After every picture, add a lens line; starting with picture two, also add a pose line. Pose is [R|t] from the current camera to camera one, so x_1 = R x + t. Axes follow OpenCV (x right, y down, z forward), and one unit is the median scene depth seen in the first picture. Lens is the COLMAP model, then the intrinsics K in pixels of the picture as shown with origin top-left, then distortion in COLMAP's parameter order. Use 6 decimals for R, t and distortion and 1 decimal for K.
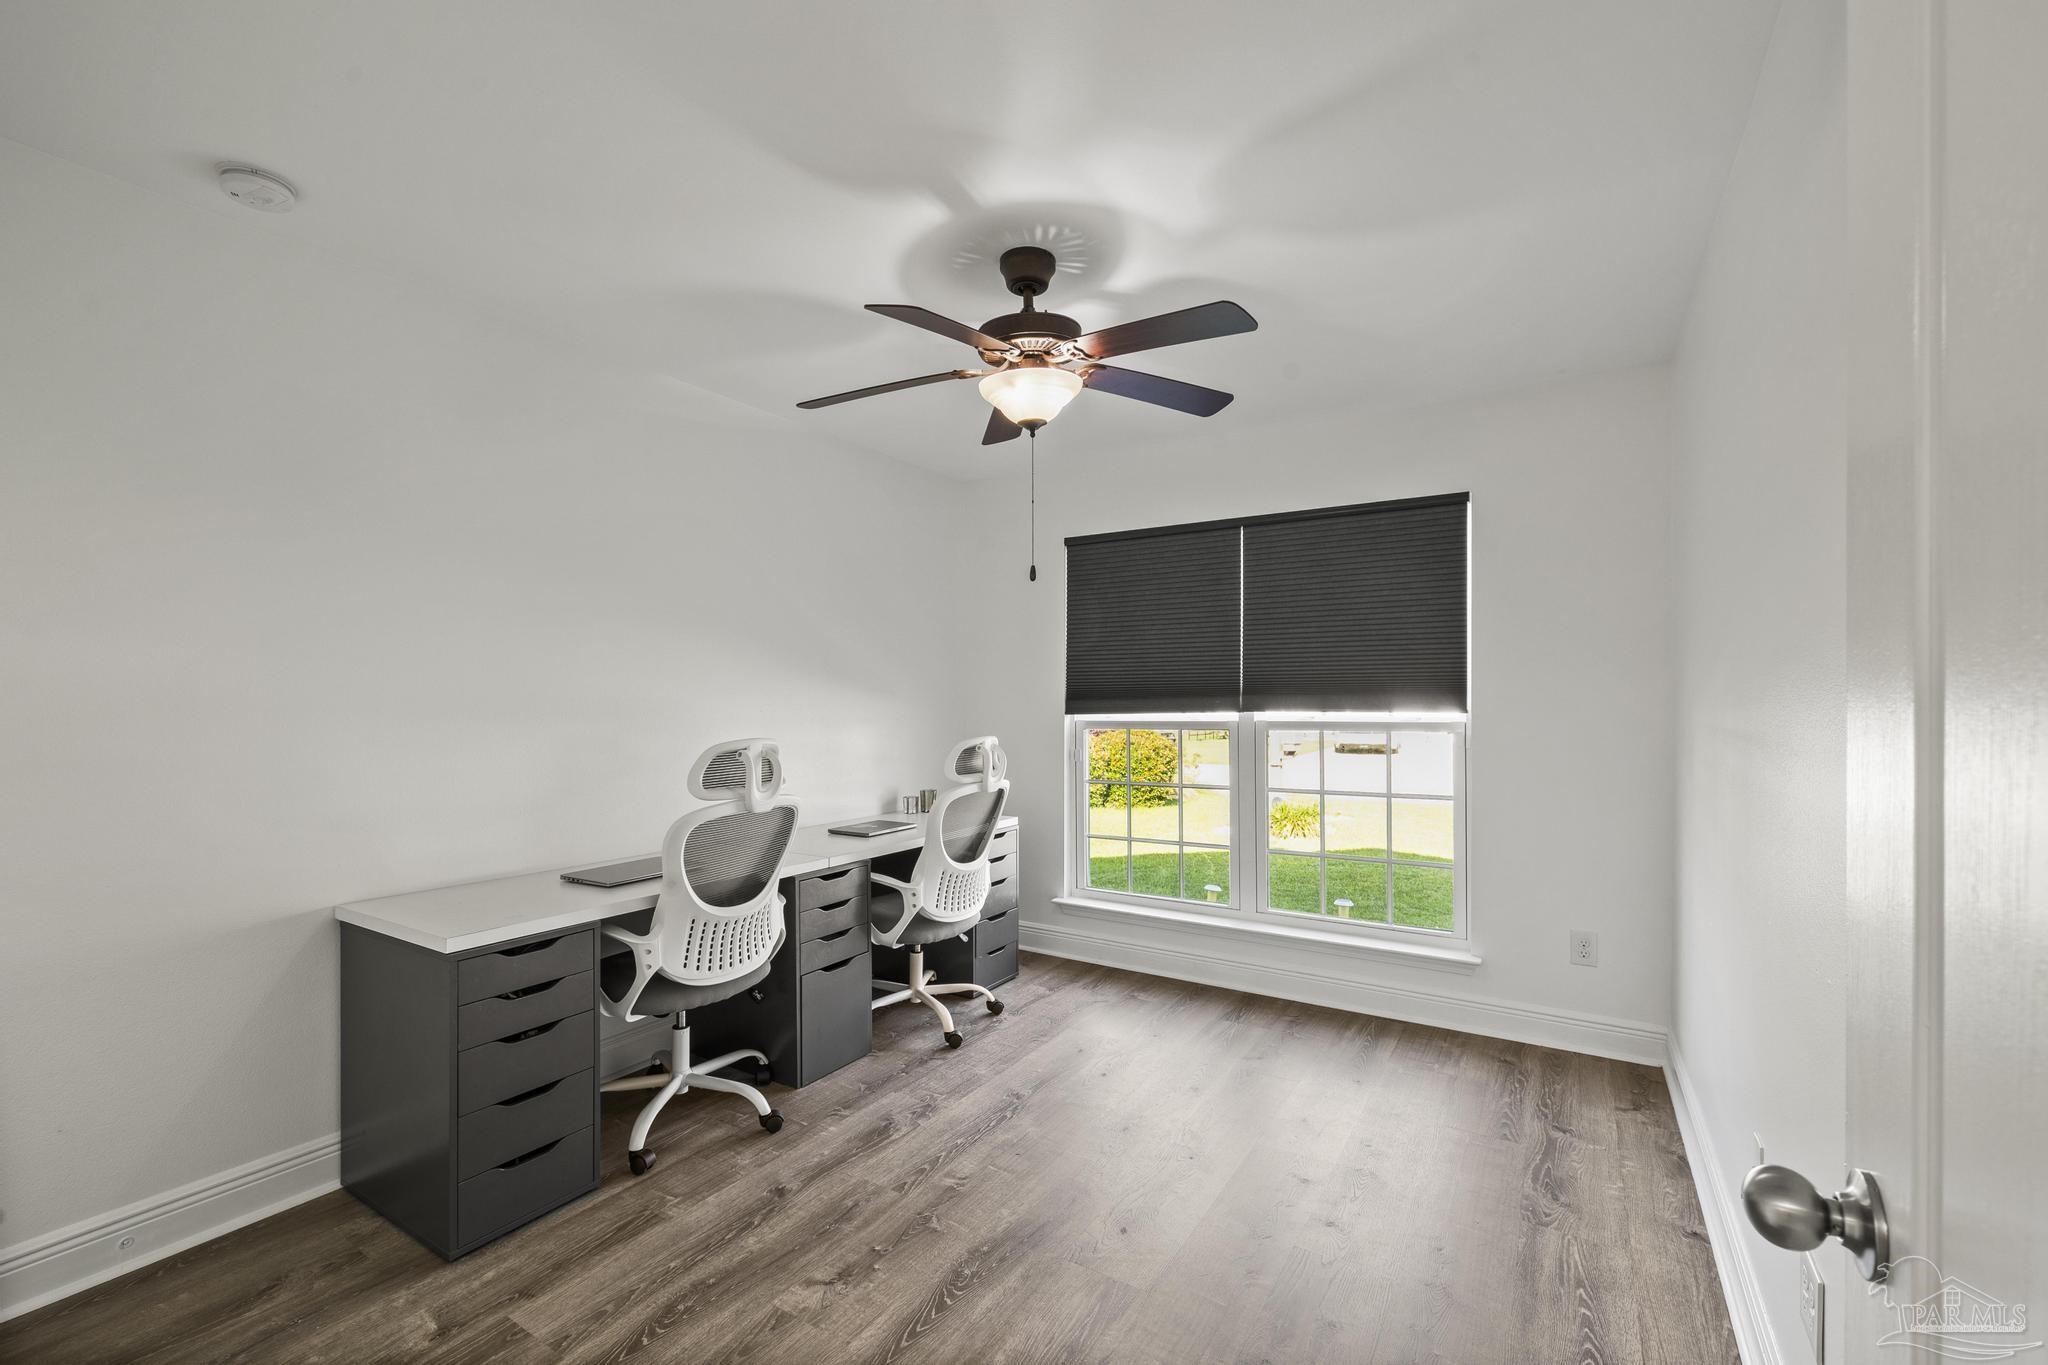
lens RADIAL K [[868.4, 0, 1026.5], [0, 868.4, 694.3], [0, 0, 1]] dist [0.000463, -0.000066]
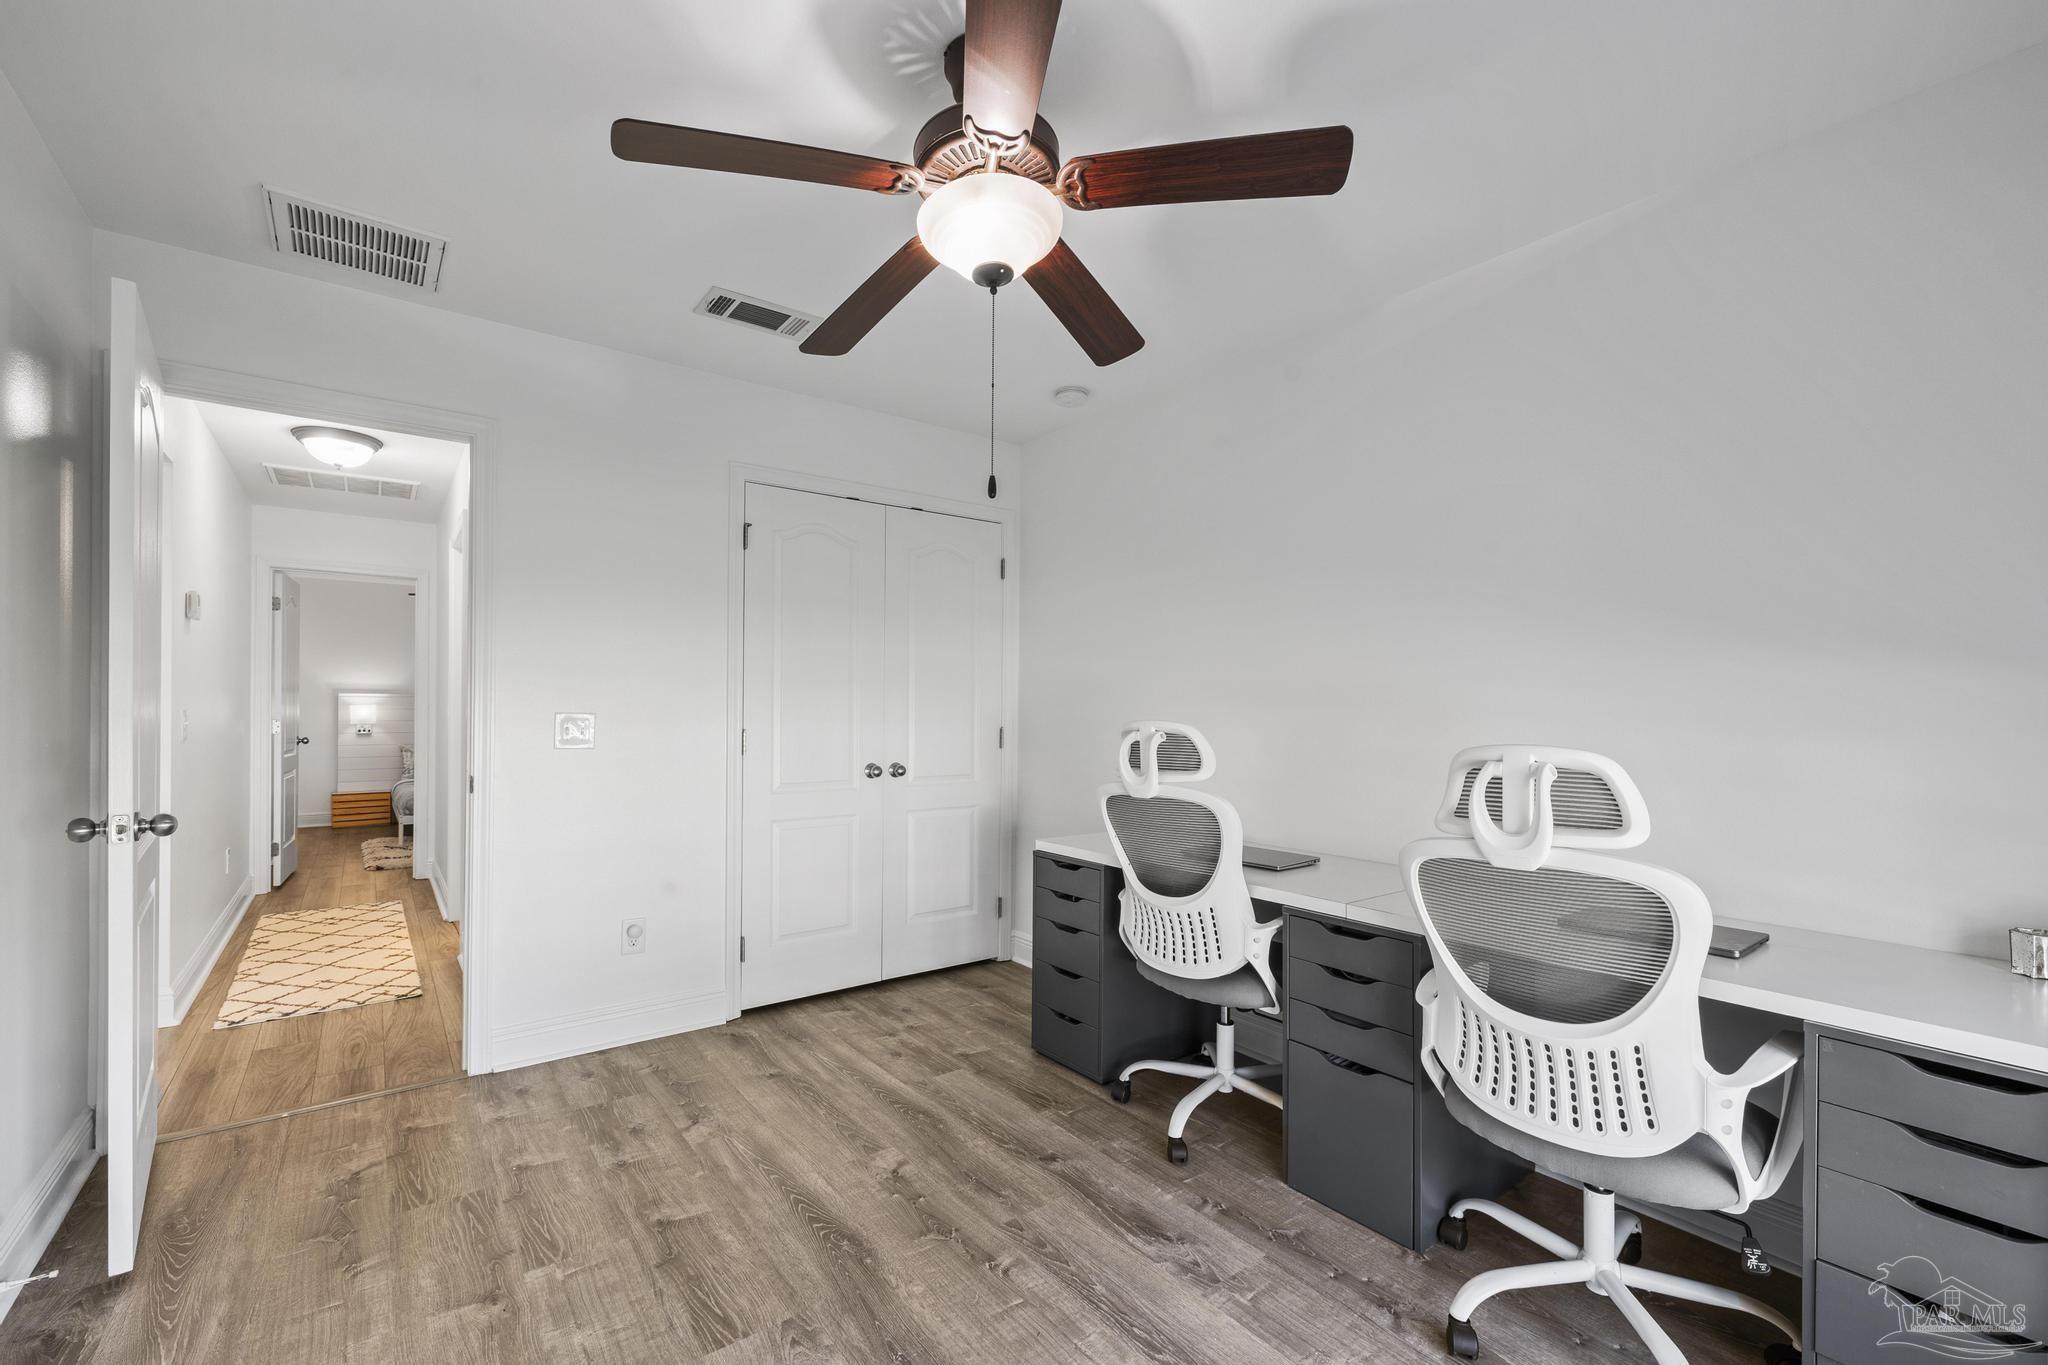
lens RADIAL K [[883.8, 0, 1026.2], [0, 883.8, 704.9], [0, 0, 1]] dist [0.002354, -0.000008]
pose [[-0.359009, -0.002634, -0.933330, 0.698774], [-0.003467, 0.999993, -0.001488, 0.039928], [0.933328, 0.002702, -0.359016, 1.345820]]
